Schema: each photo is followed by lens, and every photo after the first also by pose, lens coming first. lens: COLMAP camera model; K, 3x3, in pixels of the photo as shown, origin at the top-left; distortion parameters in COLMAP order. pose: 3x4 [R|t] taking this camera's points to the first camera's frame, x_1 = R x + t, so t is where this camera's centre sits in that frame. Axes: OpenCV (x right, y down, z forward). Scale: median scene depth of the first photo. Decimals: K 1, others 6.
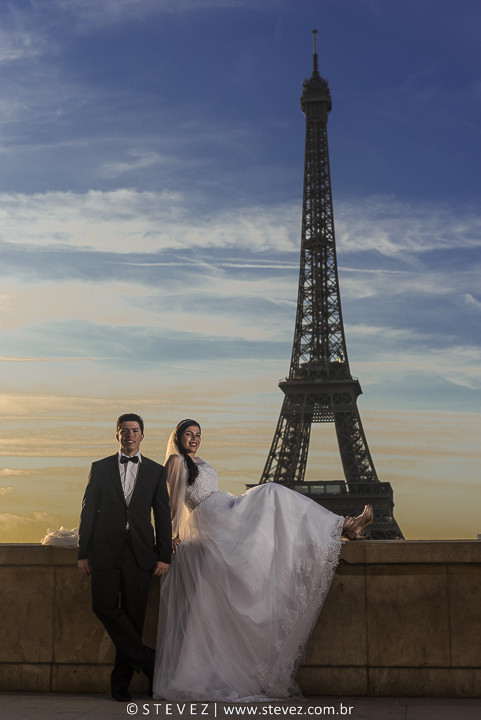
lens RADIAL K [[1087.8, 0, 237.4], [0, 1087.8, 360.1], [0, 0, 1]] dist [0.028257, 0.000000]
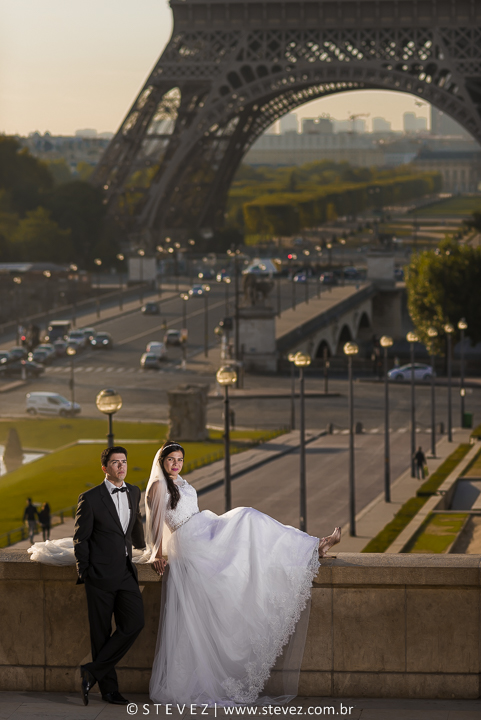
lens RADIAL K [[2642.3, 0, 244.6], [0, 2642.3, 361.6], [0, 0, 1]] dist [0.091631, 0.000000]
pose [[0.999338, -0.004457, 0.036116, -0.009505], [-0.005225, 0.964614, 0.263615, -0.104091], [-0.036012, -0.263629, 0.963952, -0.215142]]
